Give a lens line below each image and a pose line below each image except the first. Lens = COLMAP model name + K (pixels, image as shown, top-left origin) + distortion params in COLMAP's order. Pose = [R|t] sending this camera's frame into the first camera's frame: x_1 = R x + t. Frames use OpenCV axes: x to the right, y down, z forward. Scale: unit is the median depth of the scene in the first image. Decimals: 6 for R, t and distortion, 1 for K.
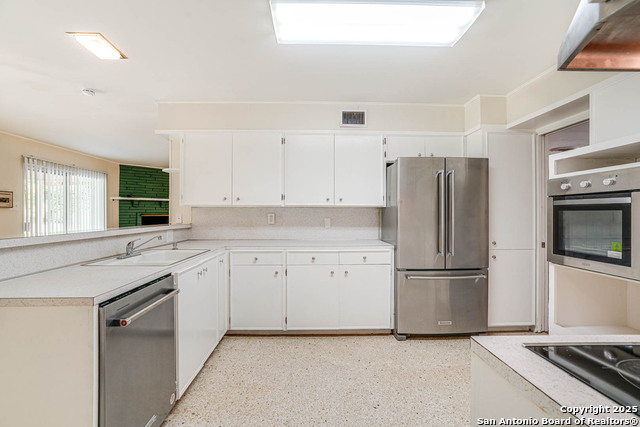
lens RADIAL K [[297.8, 0, 320.0], [0, 297.8, 213.5], [0, 0, 1]] dist [-0.002511, 0.000118]
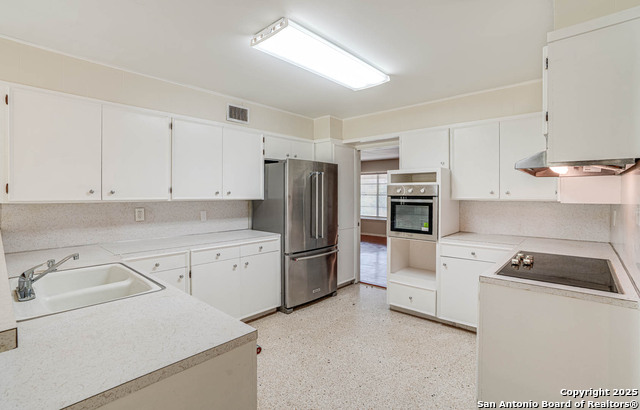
lens RADIAL K [[301.3, 0, 319.7], [0, 301.3, 196.5], [0, 0, 1]] dist [-0.001867, -0.000124]
pose [[0.709326, -0.004158, 0.704869, -0.447834], [-0.001794, 0.999969, 0.007705, -0.044850], [-0.704879, -0.006730, 0.709296, 0.063285]]
